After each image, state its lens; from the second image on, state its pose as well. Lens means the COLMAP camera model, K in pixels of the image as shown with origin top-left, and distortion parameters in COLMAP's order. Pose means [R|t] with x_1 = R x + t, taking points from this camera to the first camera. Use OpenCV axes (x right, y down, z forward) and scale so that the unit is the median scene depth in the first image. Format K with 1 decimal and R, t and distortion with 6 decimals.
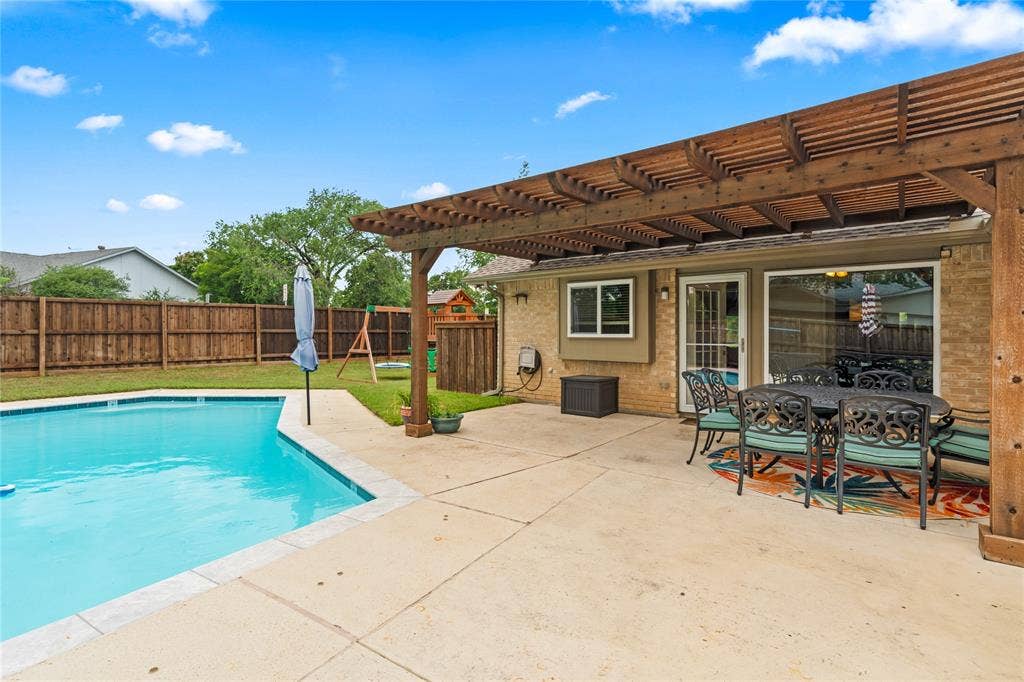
lens RADIAL K [[489.2, 0, 514.0], [0, 489.2, 337.8], [0, 0, 1]] dist [0.001366, 0.000070]
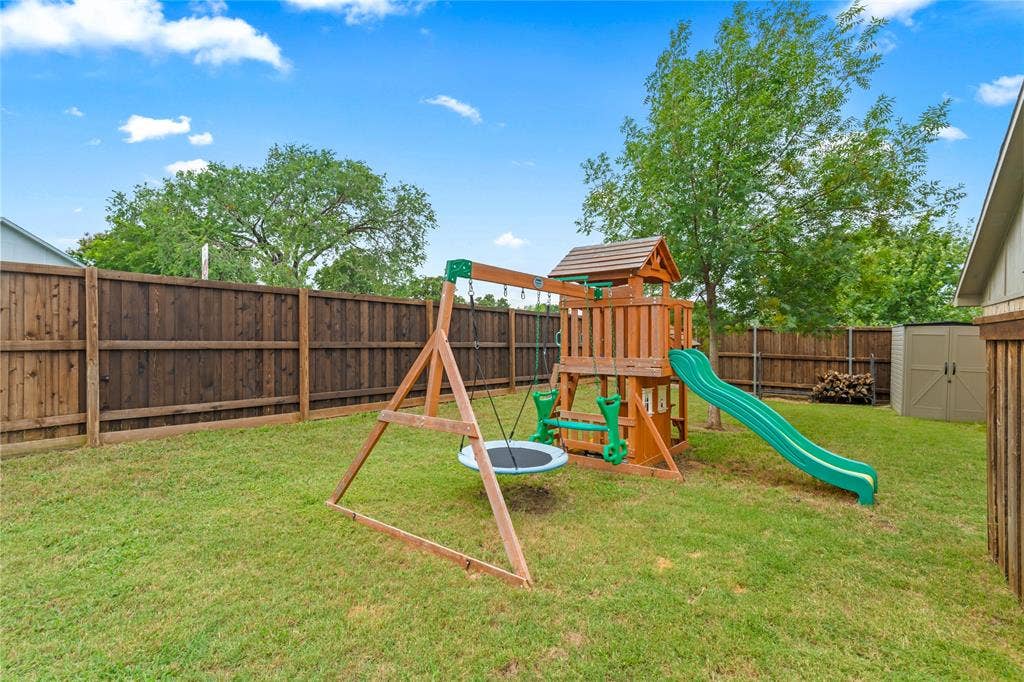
lens RADIAL K [[489.2, 0, 514.0], [0, 489.2, 337.8], [0, 0, 1]] dist [0.001366, 0.000070]
pose [[0.998108, 0.003151, 0.061408, -0.611651], [-0.001805, 0.999757, -0.021967, -0.029515], [-0.061463, 0.021814, 0.997871, 1.571280]]
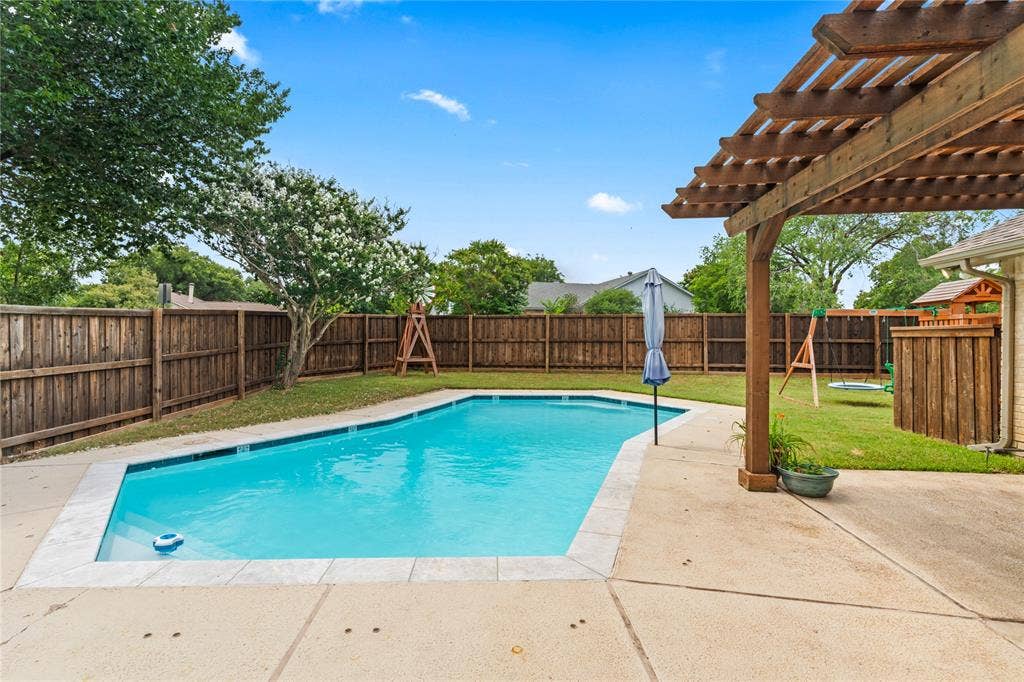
lens RADIAL K [[489.2, 0, 514.0], [0, 489.2, 337.8], [0, 0, 1]] dist [0.001366, 0.000070]
pose [[0.554195, 0.000559, -0.832387, 0.211500], [-0.015348, 0.999837, -0.009547, -0.007518], [0.832245, 0.018067, 0.554113, 0.319165]]
